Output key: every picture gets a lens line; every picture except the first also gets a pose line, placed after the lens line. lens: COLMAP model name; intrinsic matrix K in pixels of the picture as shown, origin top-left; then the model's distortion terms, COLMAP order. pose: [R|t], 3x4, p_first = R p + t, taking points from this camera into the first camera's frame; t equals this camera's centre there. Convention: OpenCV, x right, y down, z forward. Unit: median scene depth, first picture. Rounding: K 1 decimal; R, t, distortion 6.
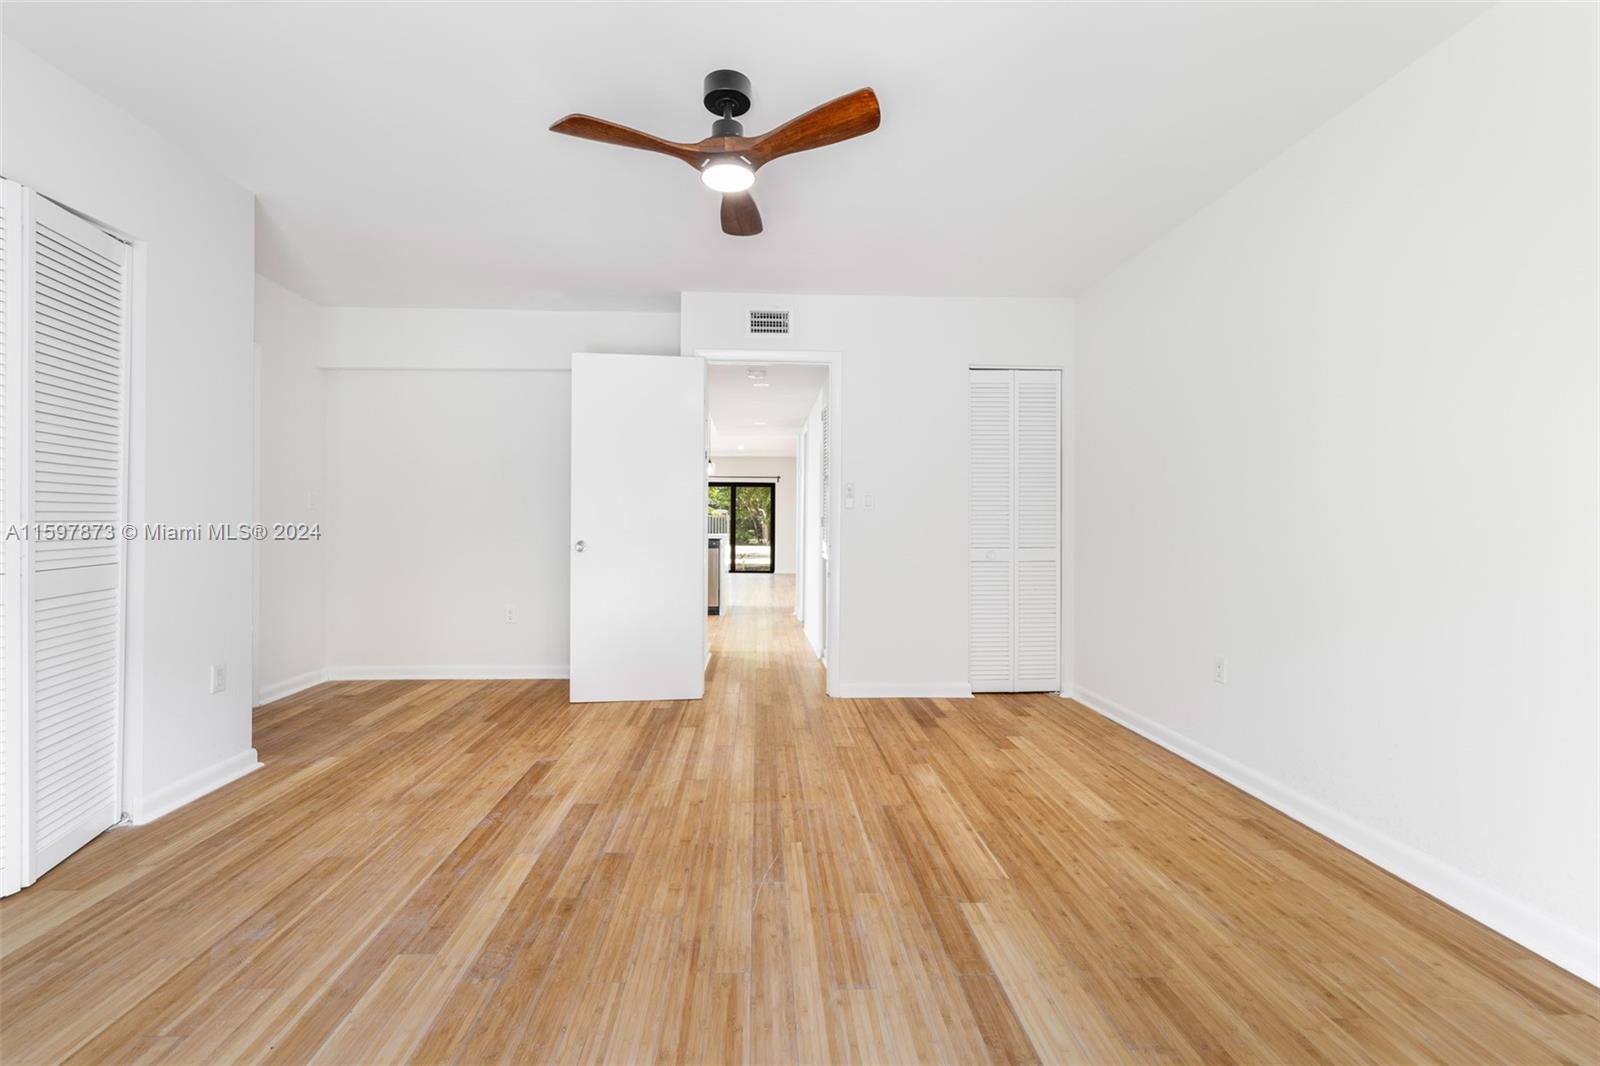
lens RADIAL K [[687.9, 0, 790.8], [0, 687.9, 512.7], [0, 0, 1]] dist [0.000127, -0.000232]
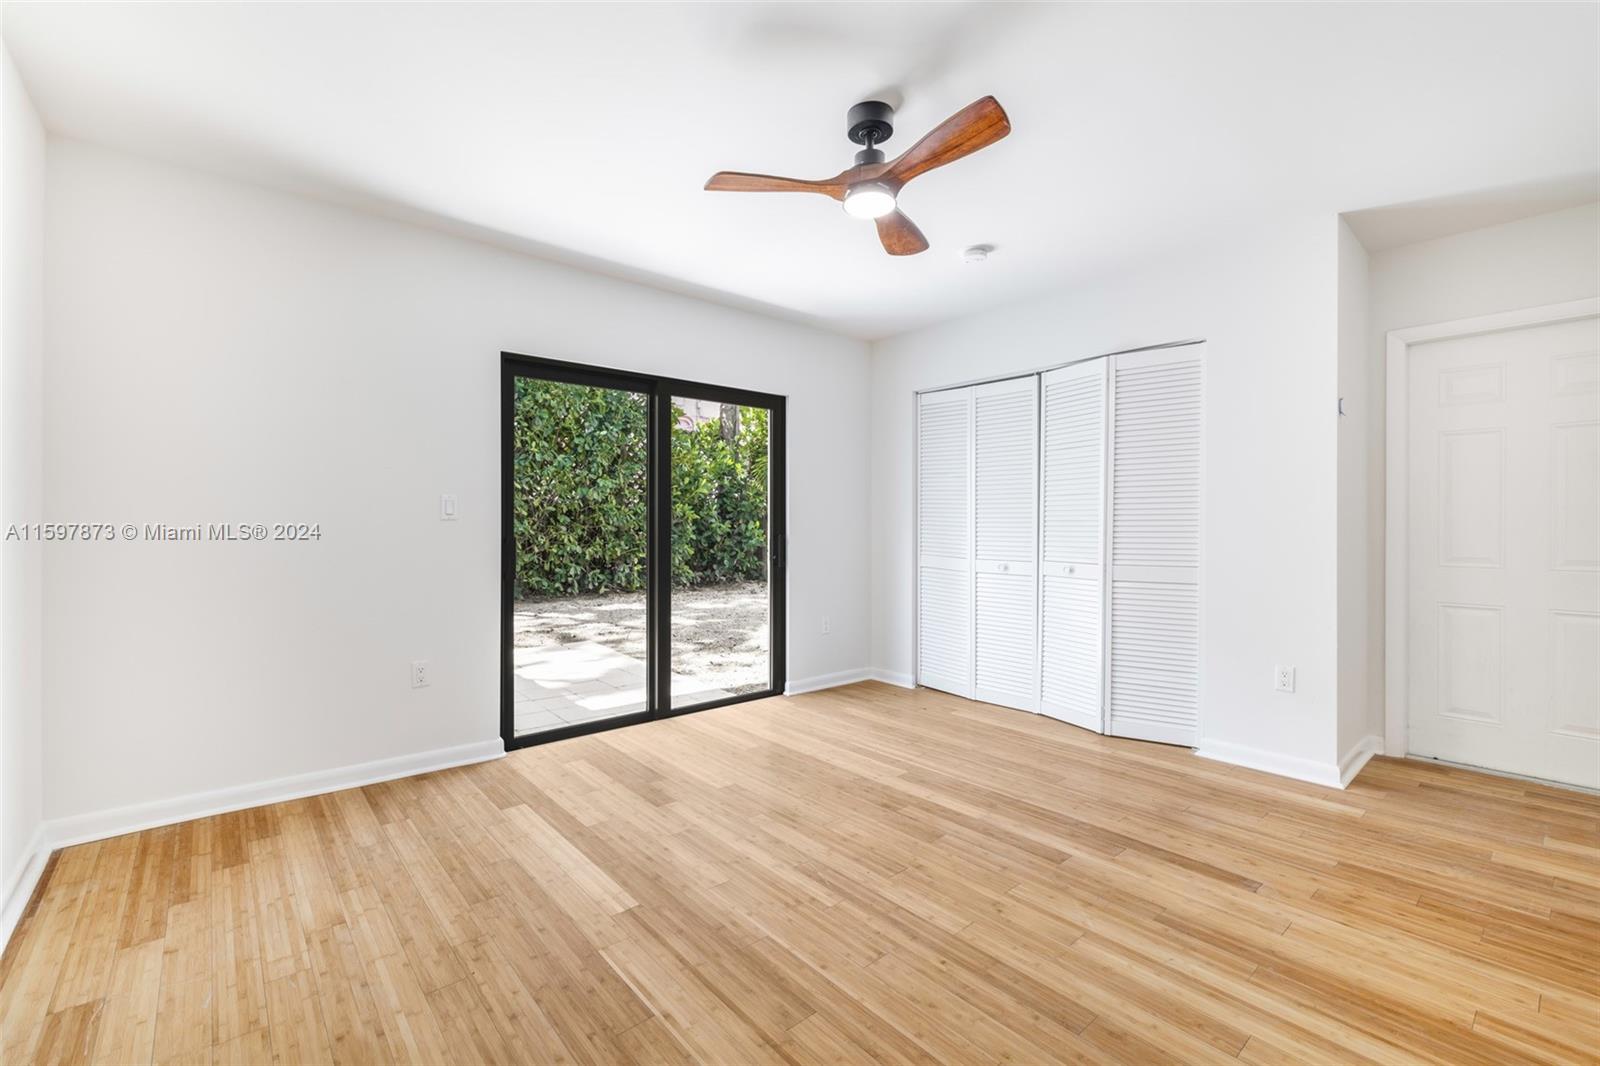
lens RADIAL K [[687.9, 0, 790.8], [0, 687.9, 512.7], [0, 0, 1]] dist [0.000127, -0.000232]
pose [[-0.796120, -0.016285, -0.604919, 0.631200], [0.003540, 0.999495, -0.031567, -0.000405], [0.605128, -0.027273, -0.795661, 1.776942]]
